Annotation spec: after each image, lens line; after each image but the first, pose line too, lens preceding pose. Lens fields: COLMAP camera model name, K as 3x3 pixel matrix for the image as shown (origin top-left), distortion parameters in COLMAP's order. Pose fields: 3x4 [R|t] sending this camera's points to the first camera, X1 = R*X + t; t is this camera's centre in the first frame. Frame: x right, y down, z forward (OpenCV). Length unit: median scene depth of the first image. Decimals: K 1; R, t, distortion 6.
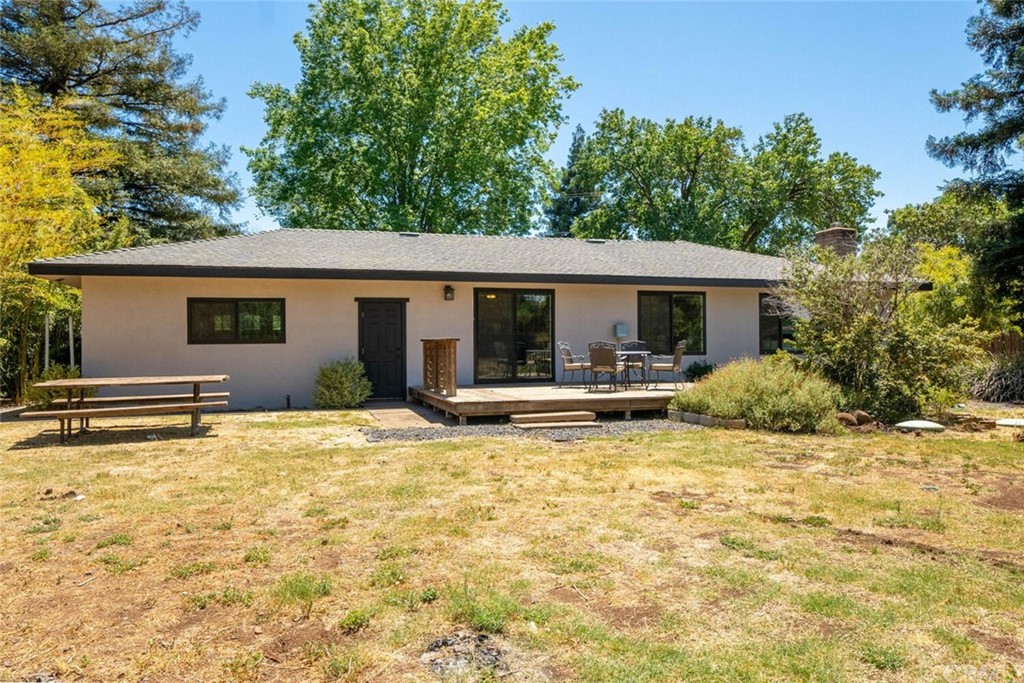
lens RADIAL K [[590.8, 0, 497.2], [0, 590.8, 330.7], [0, 0, 1]] dist [0.001456, 0.001007]
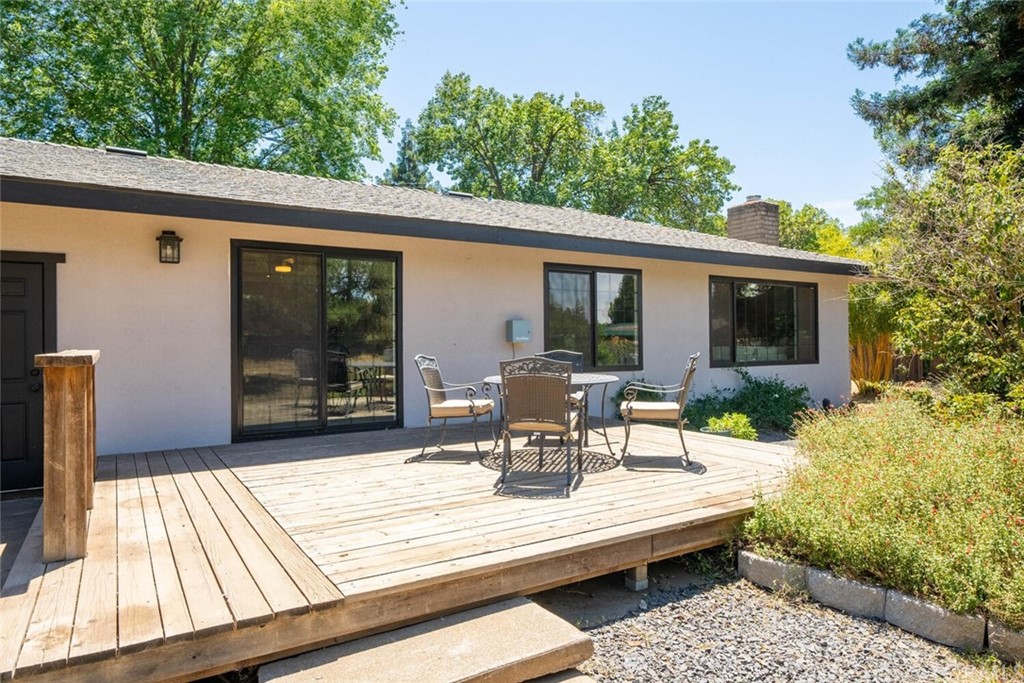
lens RADIAL K [[590.8, 0, 497.2], [0, 590.8, 330.7], [0, 0, 1]] dist [0.001456, 0.001007]
pose [[0.958669, 0.004105, 0.284495, 0.012530], [-0.003804, 0.999991, -0.001610, 0.000245], [-0.284499, 0.000461, 0.958676, 0.201074]]
